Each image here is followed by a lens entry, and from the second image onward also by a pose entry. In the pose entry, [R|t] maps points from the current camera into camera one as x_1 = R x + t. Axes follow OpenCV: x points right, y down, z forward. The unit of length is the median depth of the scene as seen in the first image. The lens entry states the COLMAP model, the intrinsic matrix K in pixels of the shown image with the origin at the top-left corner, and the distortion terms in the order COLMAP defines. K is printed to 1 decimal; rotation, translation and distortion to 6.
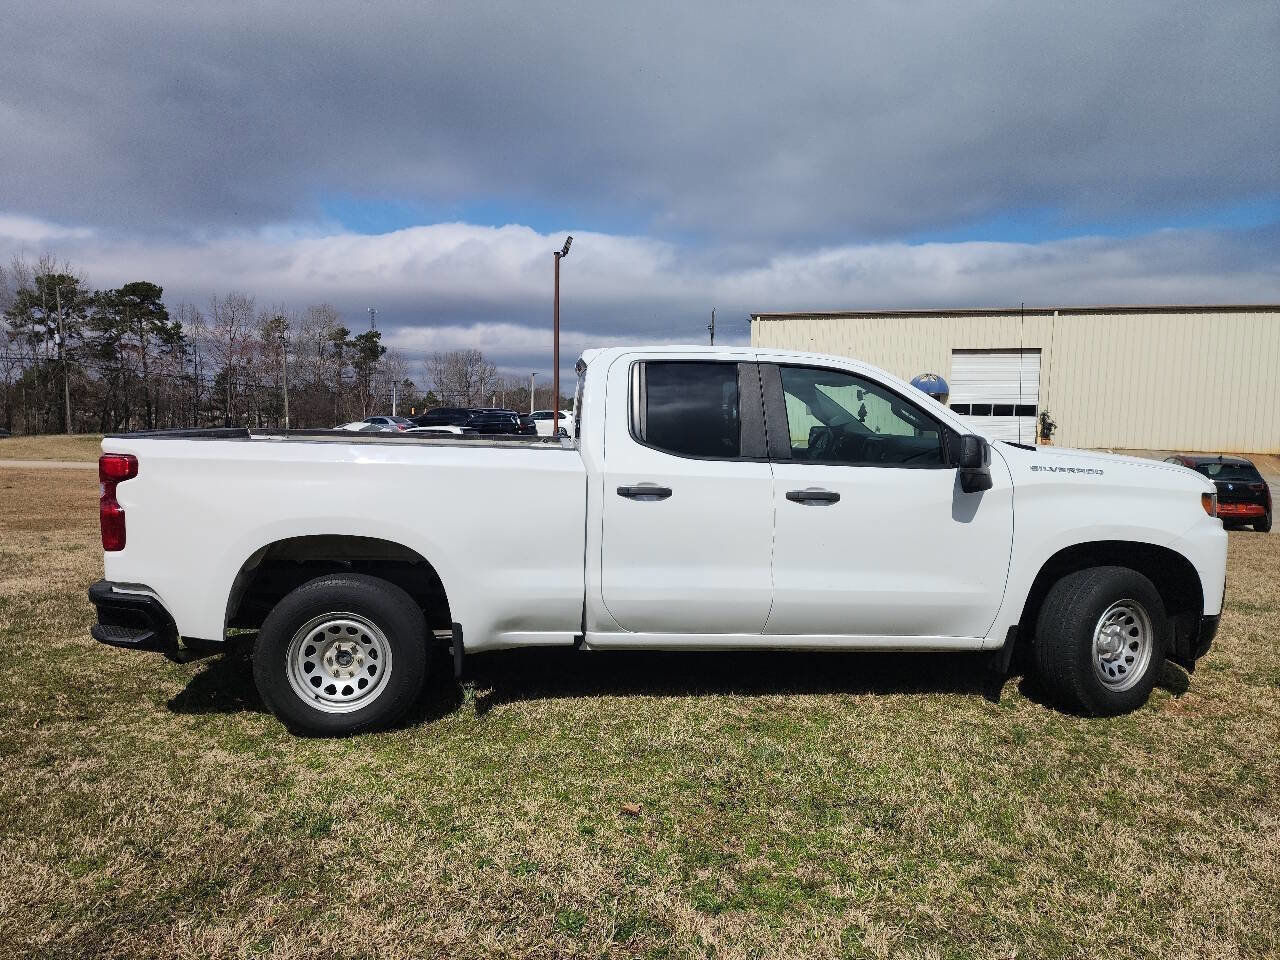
lens RADIAL K [[856.7, 0, 640.0], [0, 856.7, 480.0], [0, 0, 1]] dist [0.067993, -0.063080]
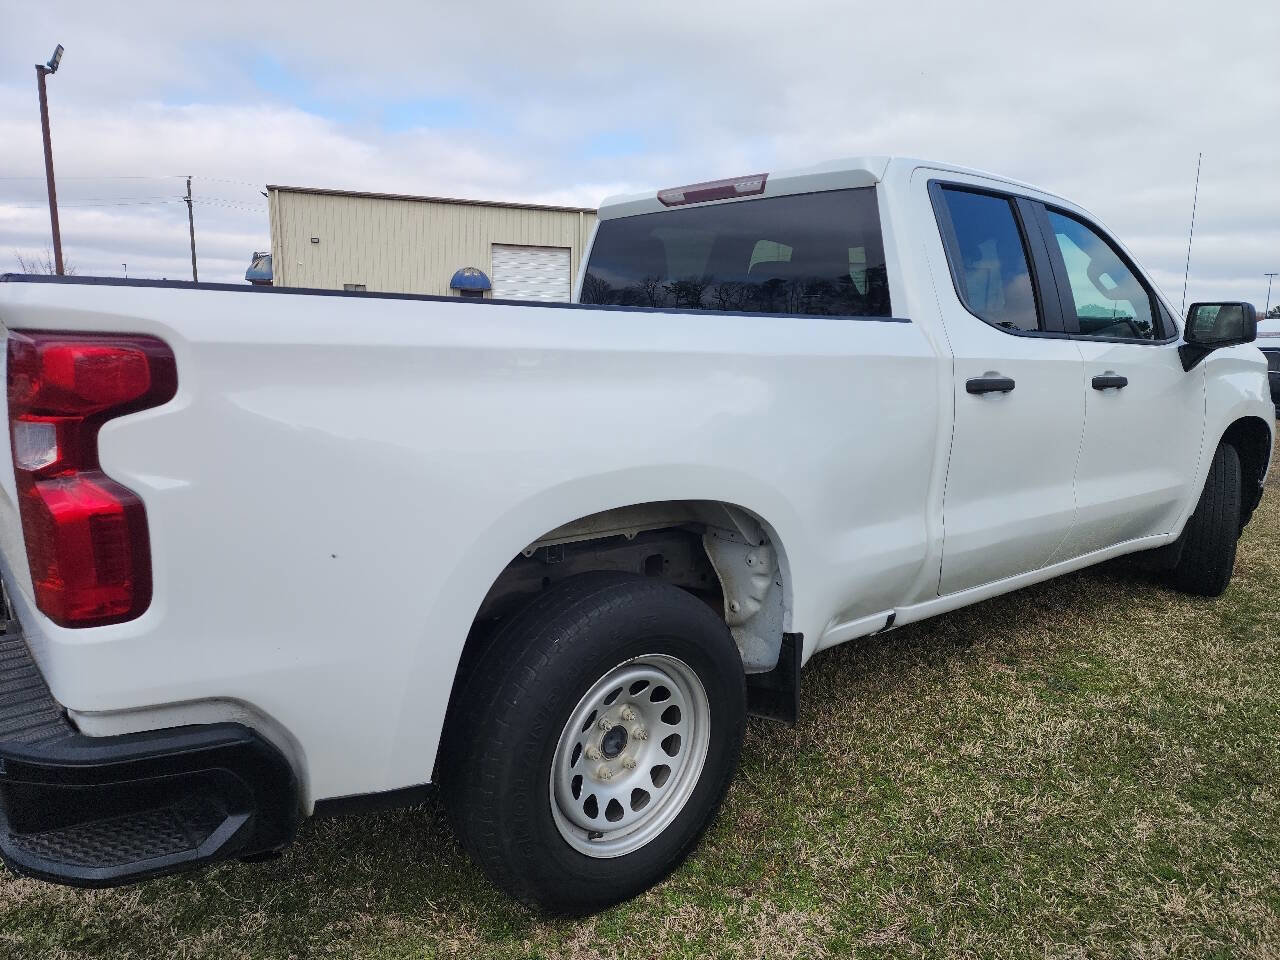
lens RADIAL K [[870.4, 0, 665.9], [0, 870.4, 476.8], [0, 0, 1]] dist [0.050851, -0.061977]
pose [[0.822769, -0.099891, 0.559530, -0.587312], [0.037794, 0.991872, 0.121501, -0.007665], [-0.567119, -0.078820, 0.819856, 0.576910]]
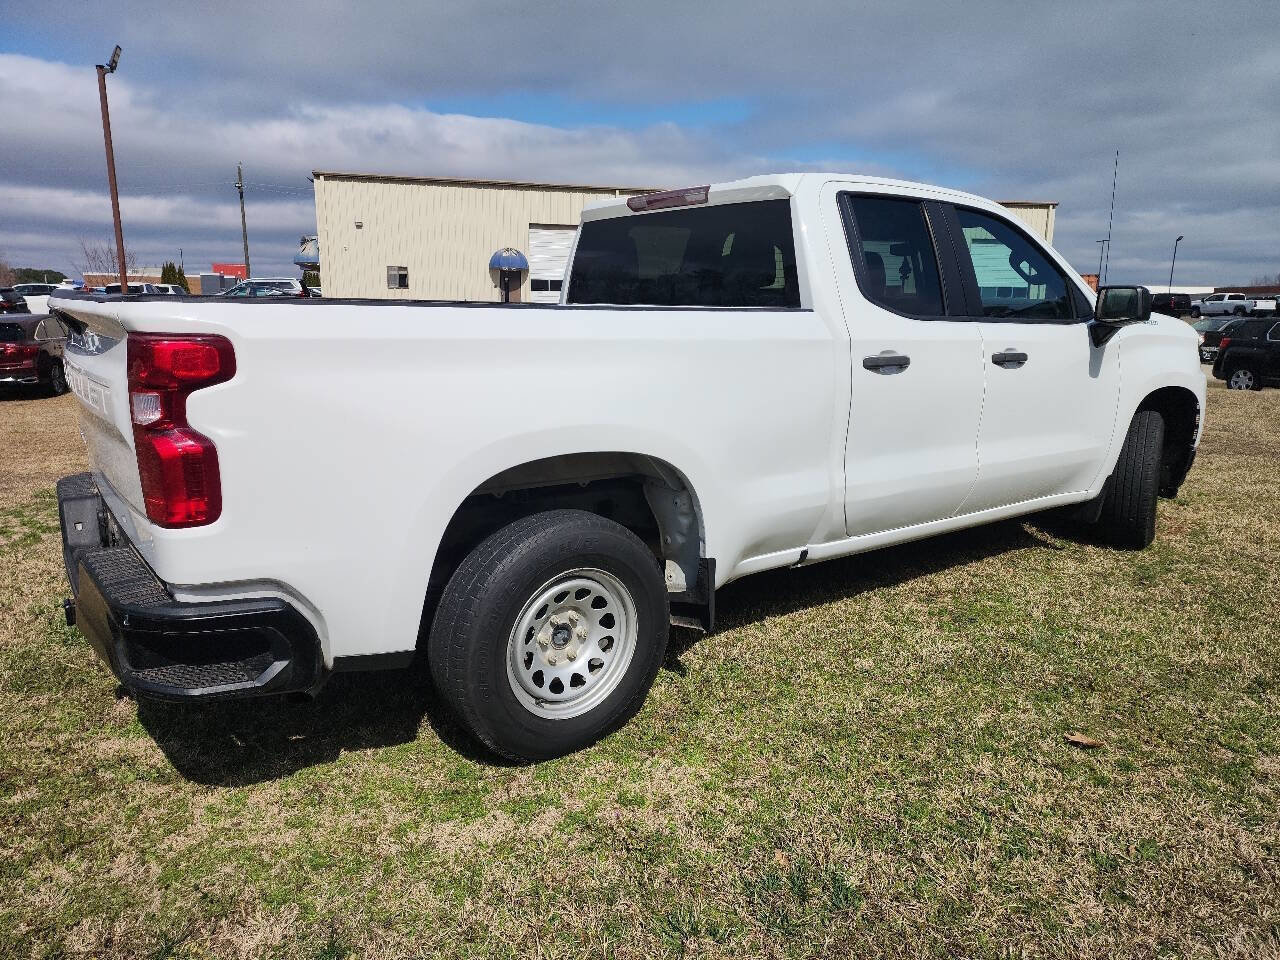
lens RADIAL K [[856.7, 0, 640.0], [0, 856.7, 480.0], [0, 0, 1]] dist [0.067993, -0.063080]
pose [[0.859694, -0.115128, 0.497665, -0.604974], [0.045351, 0.987625, 0.150131, -0.009236], [-0.508791, -0.106497, 0.854277, 0.415879]]
